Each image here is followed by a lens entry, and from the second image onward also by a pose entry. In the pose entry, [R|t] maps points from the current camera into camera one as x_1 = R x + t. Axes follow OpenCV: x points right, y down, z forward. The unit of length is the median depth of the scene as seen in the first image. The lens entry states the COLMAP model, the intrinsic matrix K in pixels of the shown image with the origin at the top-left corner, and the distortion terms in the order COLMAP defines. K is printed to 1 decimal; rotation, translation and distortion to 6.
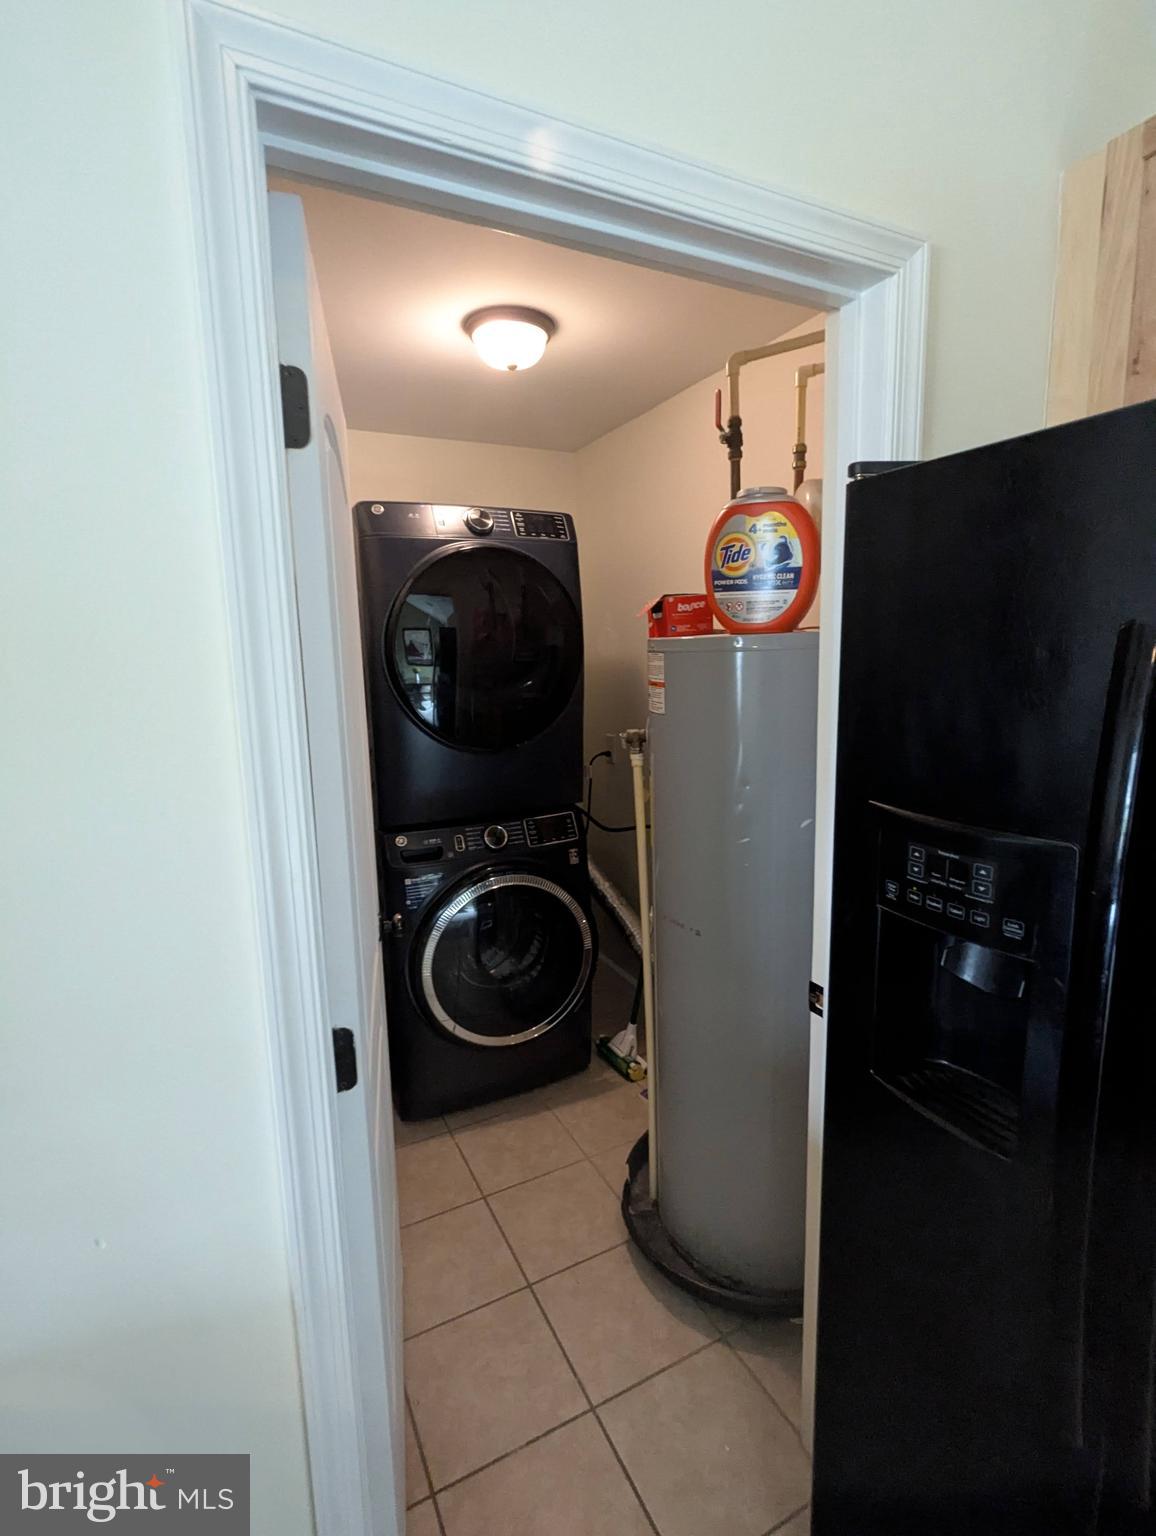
lens RADIAL K [[726.0, 0, 574.0], [0, 726.0, 762.9], [0, 0, 1]] dist [-0.000954, 0.000915]
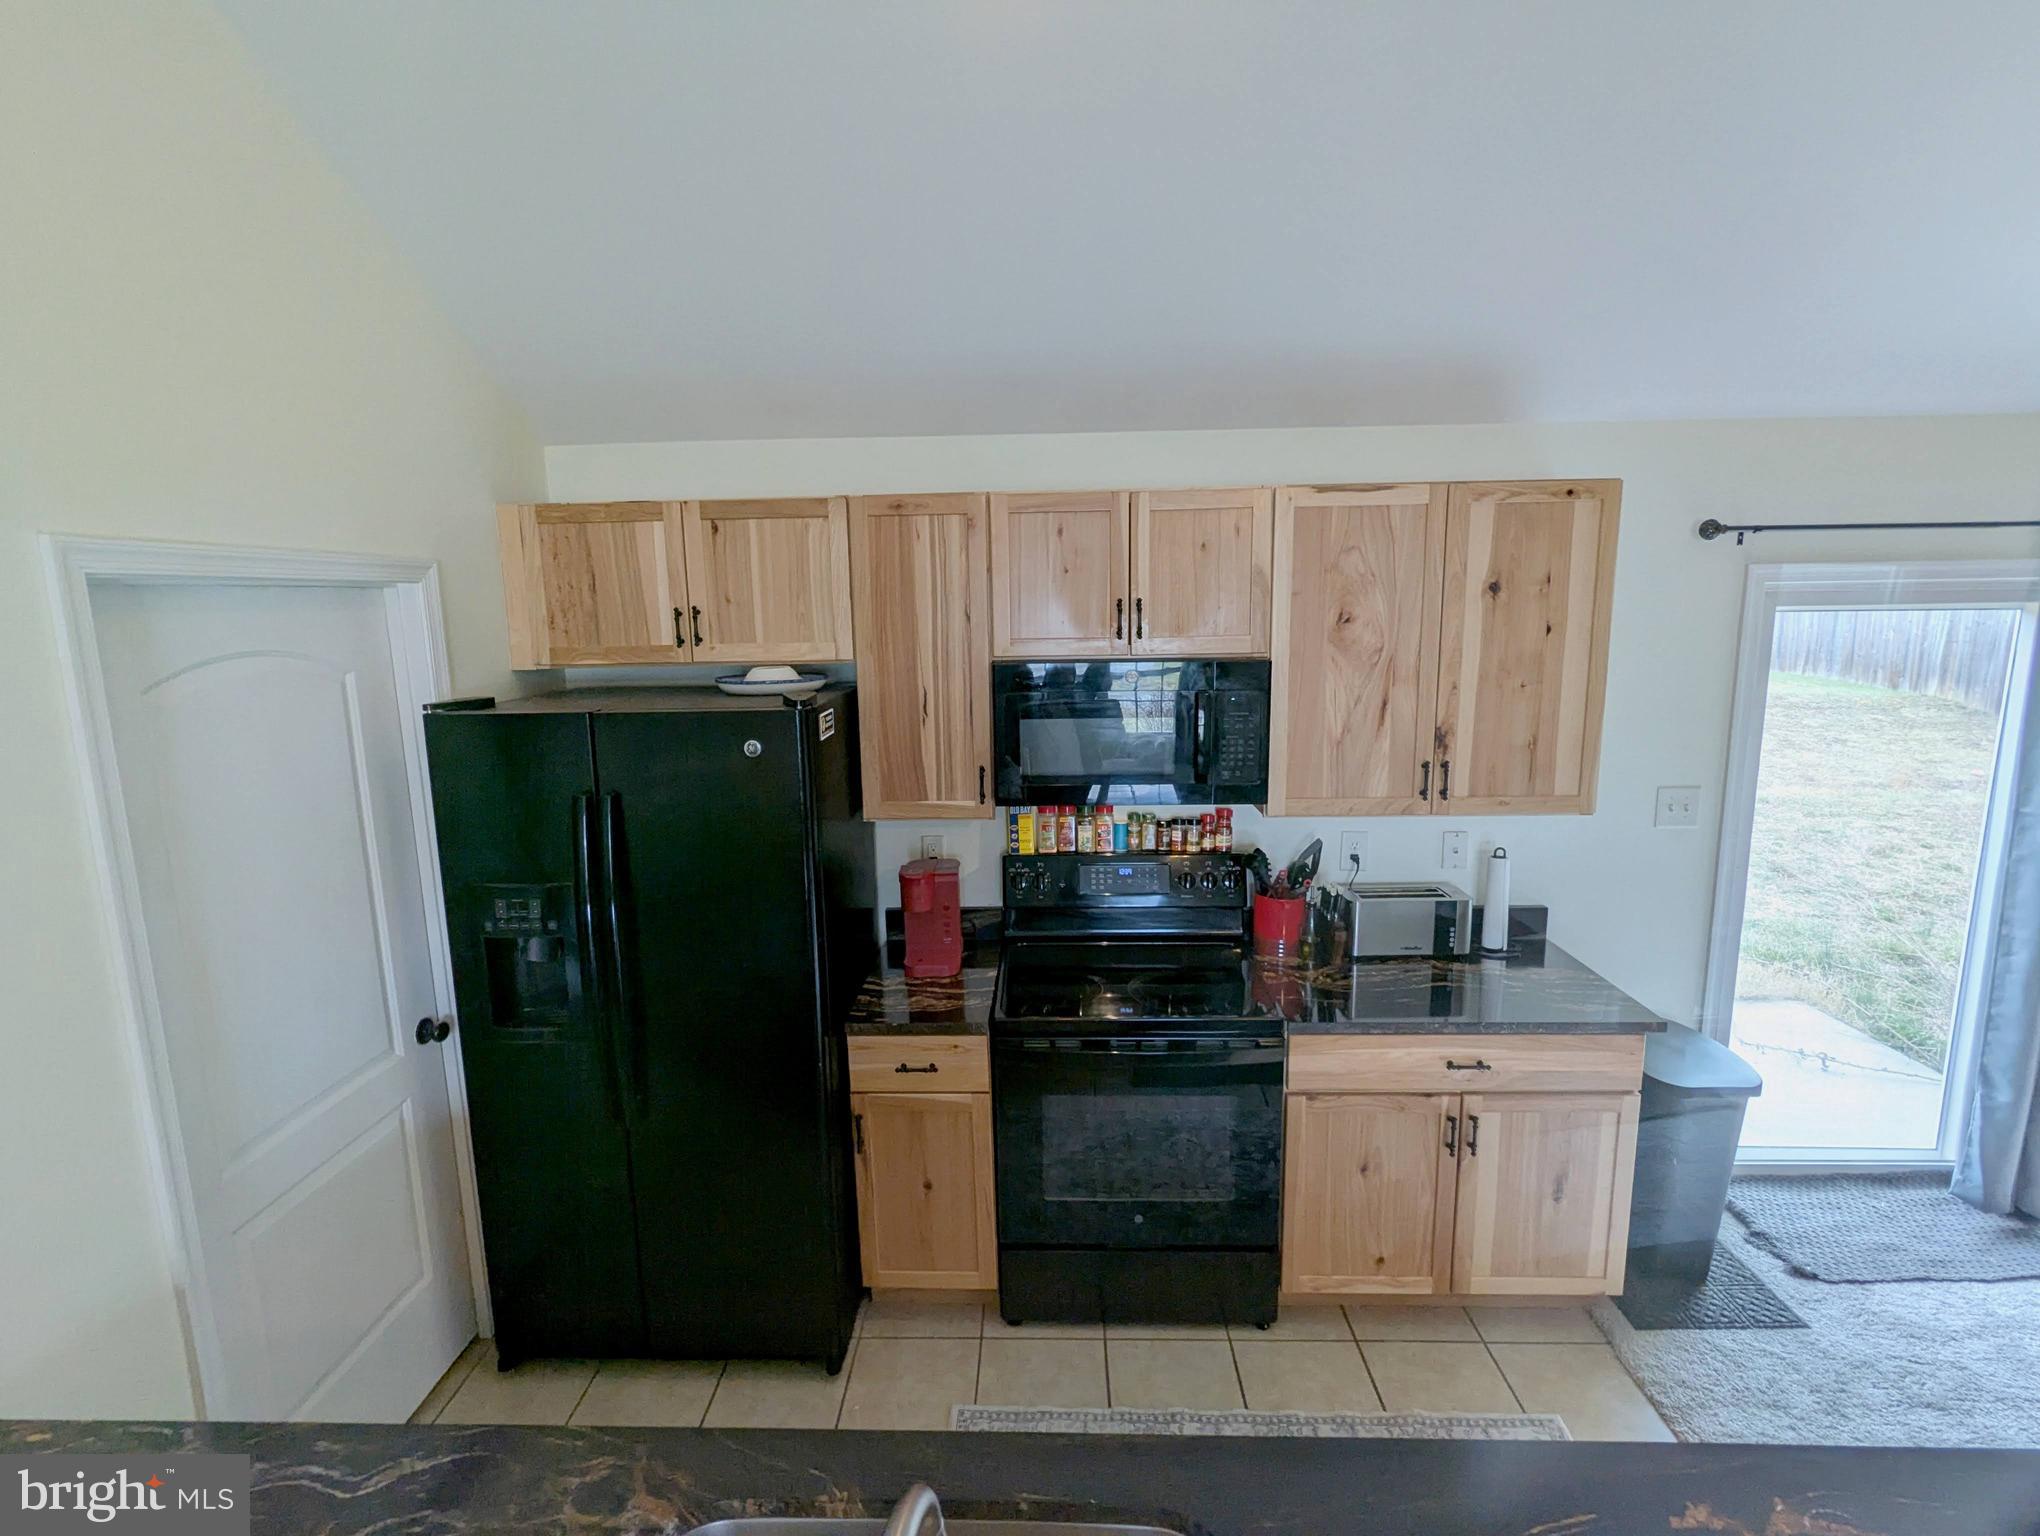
lens RADIAL K [[964.2, 0, 1015.1], [0, 964.2, 760.3], [0, 0, 1]] dist [-0.000954, 0.000915]
pose [[0.474970, -0.129713, 0.870390, -1.150570], [0.138039, 0.987815, 0.071885, -0.269340], [-0.869108, 0.086004, 0.487087, -1.612256]]
